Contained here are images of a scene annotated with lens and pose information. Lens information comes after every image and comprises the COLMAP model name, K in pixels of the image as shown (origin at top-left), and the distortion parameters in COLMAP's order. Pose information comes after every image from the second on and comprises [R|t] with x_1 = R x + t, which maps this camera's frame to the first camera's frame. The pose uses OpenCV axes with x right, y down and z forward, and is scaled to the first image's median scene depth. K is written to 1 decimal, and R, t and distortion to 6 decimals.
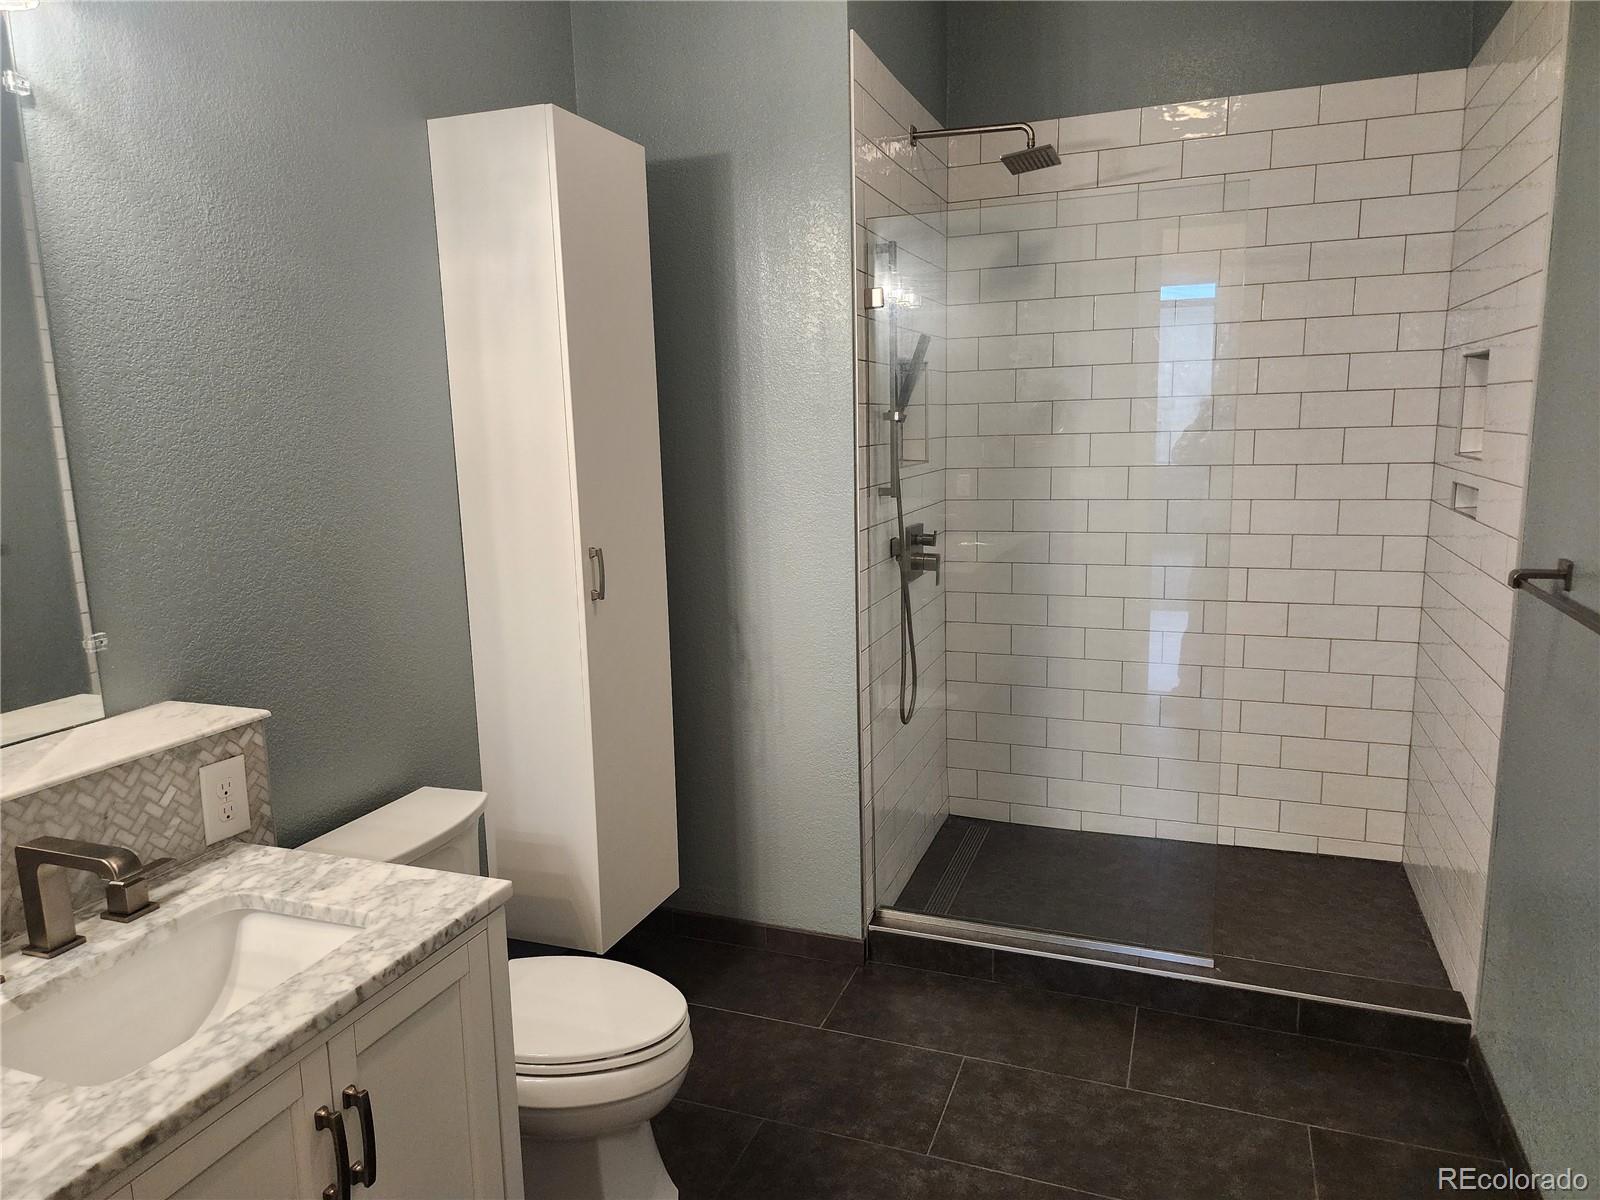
lens RADIAL K [[1089.4, 0, 813.2], [0, 1089.4, 599.3], [0, 0, 1]] dist [0.087209, -0.077649]
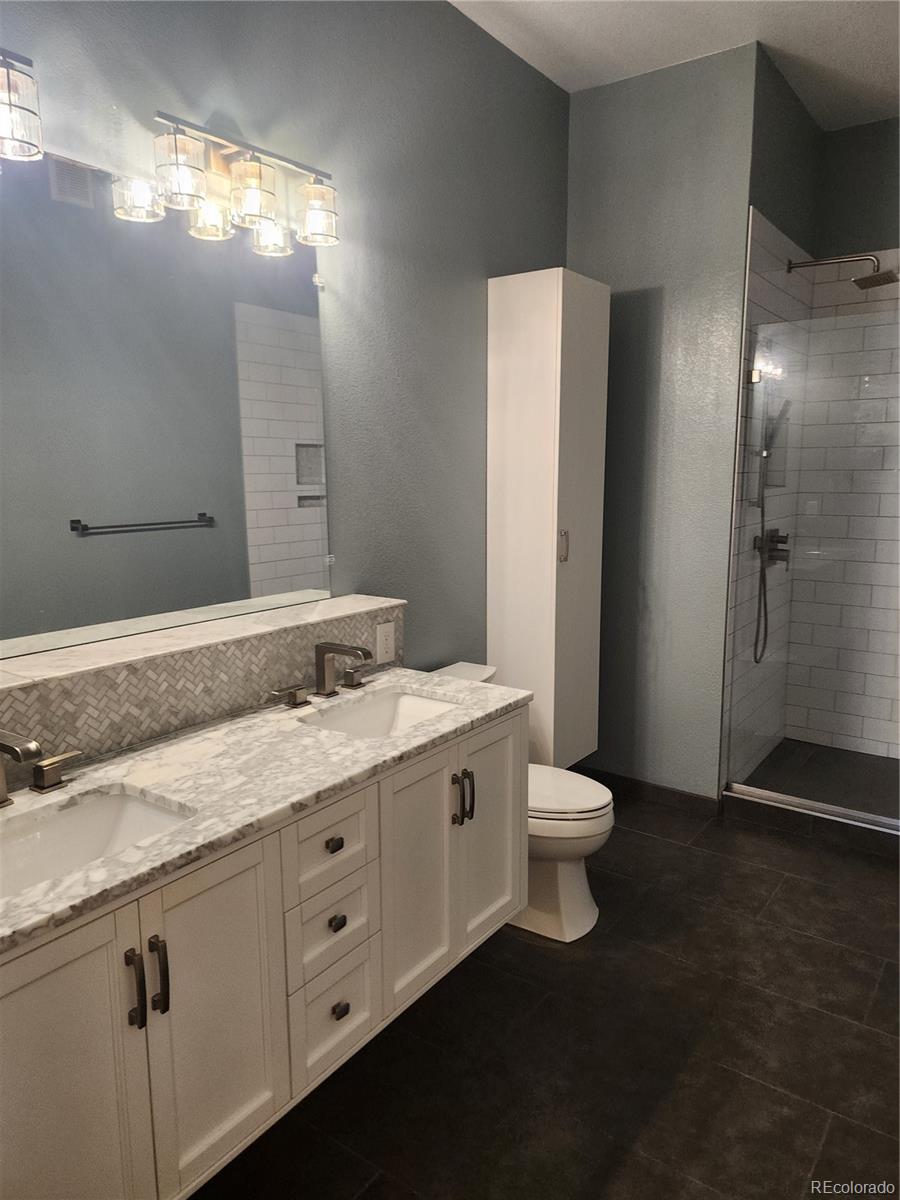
lens RADIAL K [[811.9, 0, 453.7], [0, 811.9, 590.1], [0, 0, 1]] dist [0.082040, -0.072436]
pose [[0.961876, 0.062166, -0.266327, -0.027746], [-0.063990, 0.997949, 0.001832, 0.054790], [0.265894, 0.015280, 0.963881, -0.246739]]
